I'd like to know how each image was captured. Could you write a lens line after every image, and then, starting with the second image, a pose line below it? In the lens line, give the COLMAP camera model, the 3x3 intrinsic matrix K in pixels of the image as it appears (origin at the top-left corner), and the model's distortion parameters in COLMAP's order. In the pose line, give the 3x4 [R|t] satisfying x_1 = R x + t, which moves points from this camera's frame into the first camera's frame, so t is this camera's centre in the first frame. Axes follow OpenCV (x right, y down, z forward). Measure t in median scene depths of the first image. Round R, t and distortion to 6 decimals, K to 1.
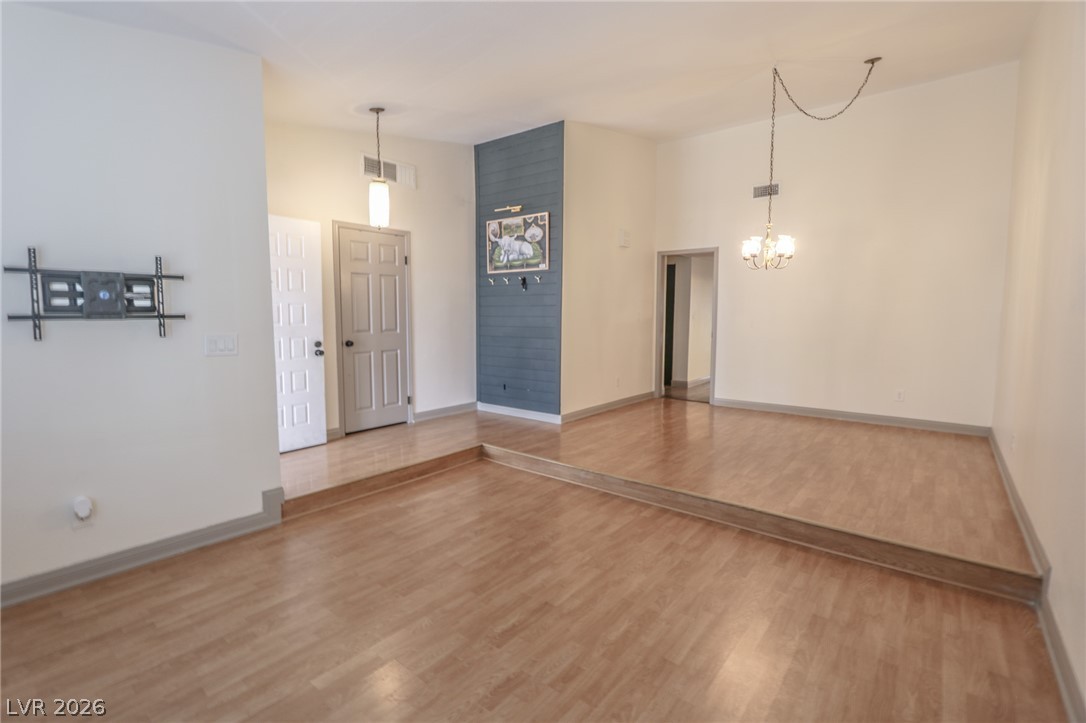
lens RADIAL K [[500.5, 0, 534.7], [0, 500.5, 358.6], [0, 0, 1]] dist [-0.015749, 0.002135]
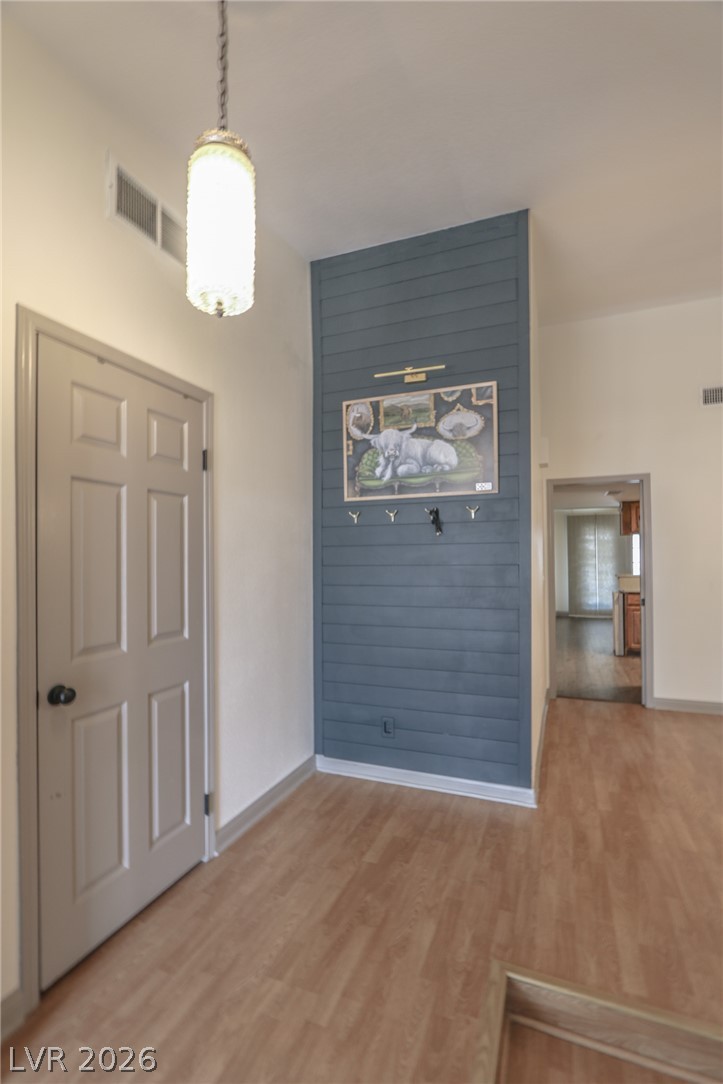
lens RADIAL K [[499.6, 0, 355.6], [0, 499.6, 556.0], [0, 0, 1]] dist [-0.015749, 0.002135]
pose [[0.957607, -0.006601, 0.288002, -0.246843], [0.035312, 0.994888, -0.094610, -0.071680], [-0.285905, 0.100769, 0.952945, 0.556679]]
